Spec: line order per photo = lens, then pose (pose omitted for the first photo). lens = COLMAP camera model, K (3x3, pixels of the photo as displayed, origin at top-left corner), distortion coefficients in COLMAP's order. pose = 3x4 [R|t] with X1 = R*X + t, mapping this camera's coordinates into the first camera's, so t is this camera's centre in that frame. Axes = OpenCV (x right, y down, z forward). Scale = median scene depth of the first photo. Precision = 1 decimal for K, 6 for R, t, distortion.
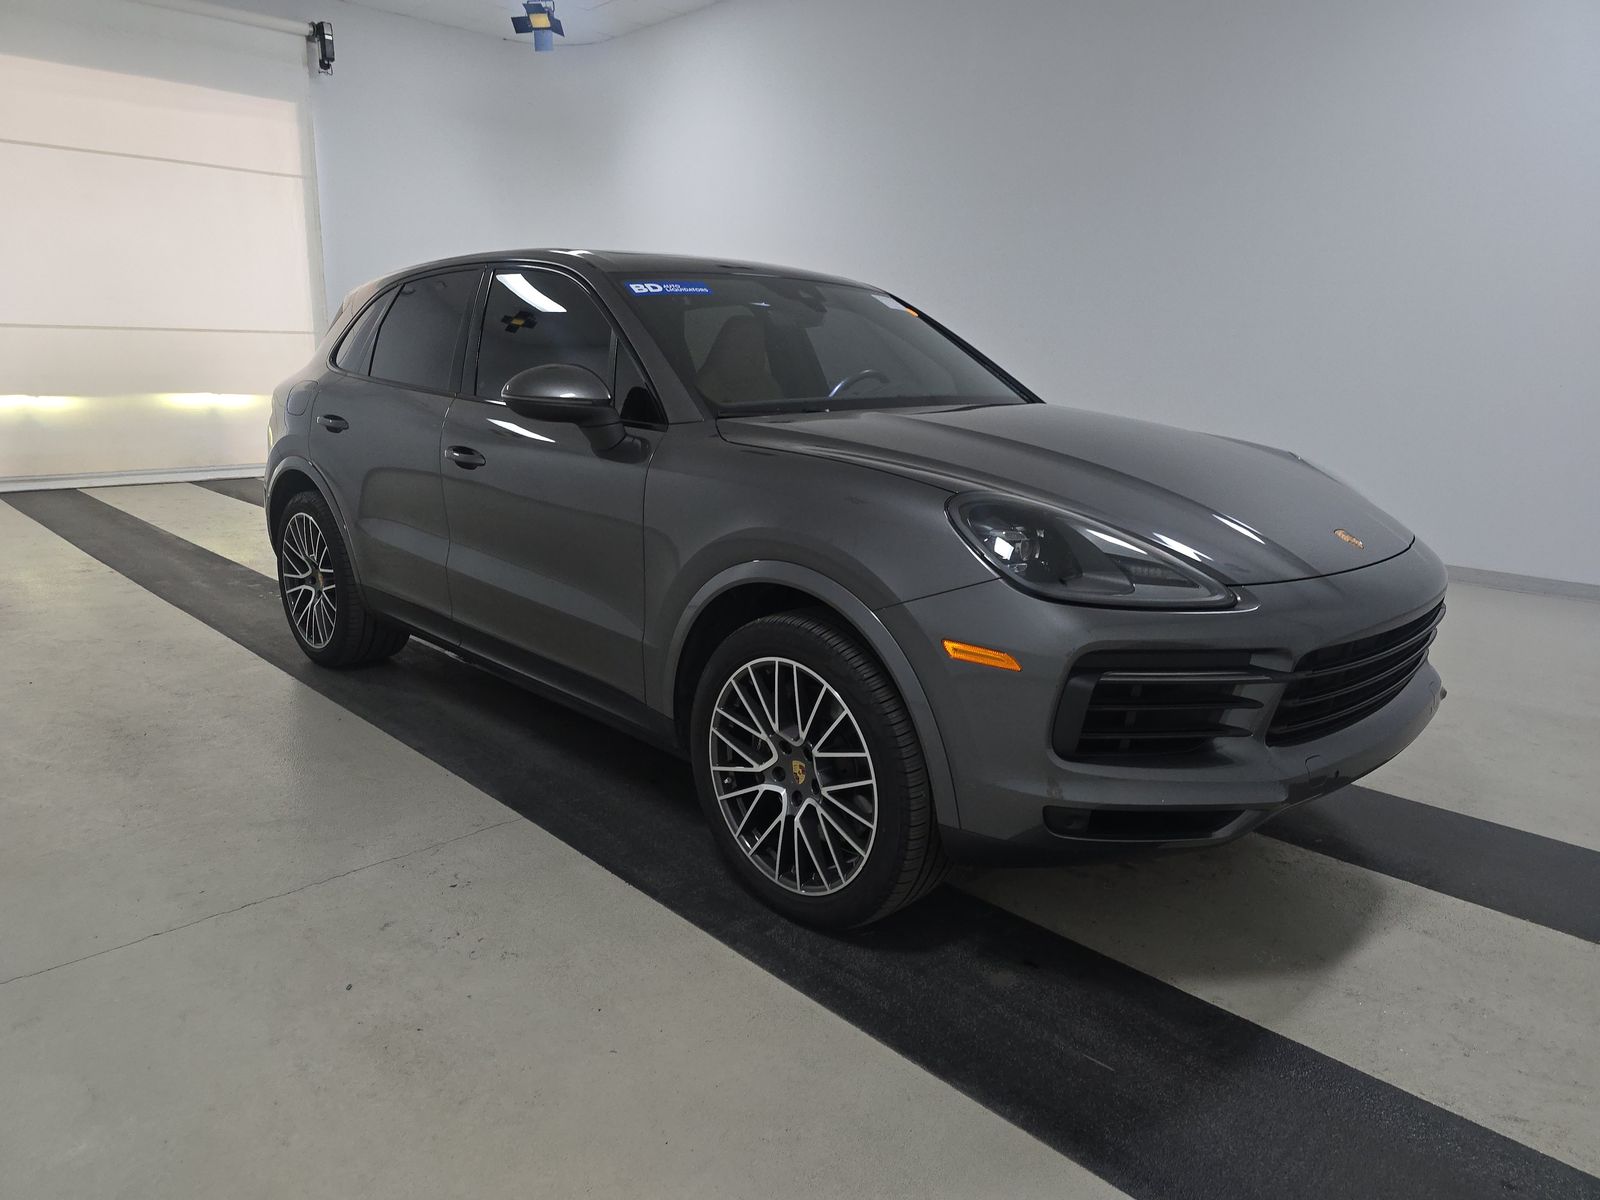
lens RADIAL K [[1077.2, 0, 798.2], [0, 1077.2, 602.0], [0, 0, 1]] dist [-0.009773, -0.002409]
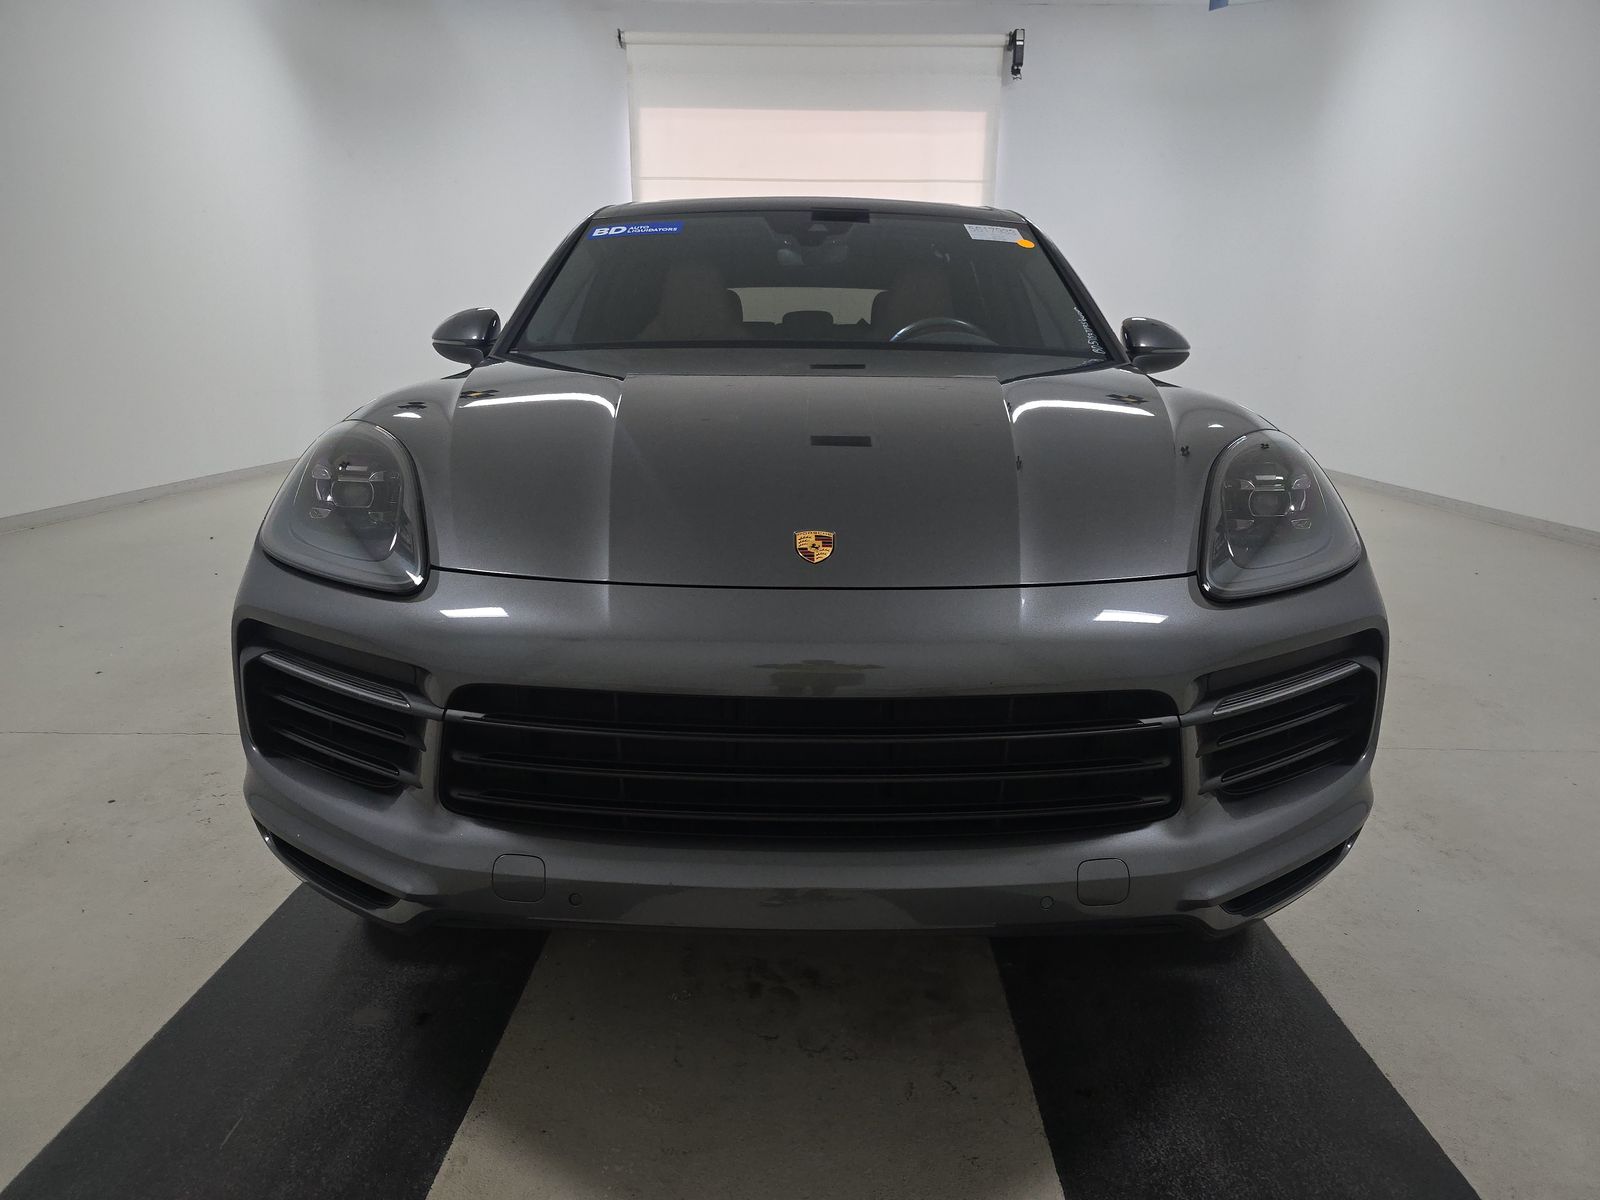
lens RADIAL K [[1077.2, 0, 801.6], [0, 1077.2, 607.1], [0, 0, 1]] dist [-0.009773, -0.002409]
pose [[0.723458, 0.150617, -0.673738, 0.192424], [-0.153544, 0.986572, 0.055678, -0.011558], [0.673077, 0.063168, 0.736870, 0.121937]]
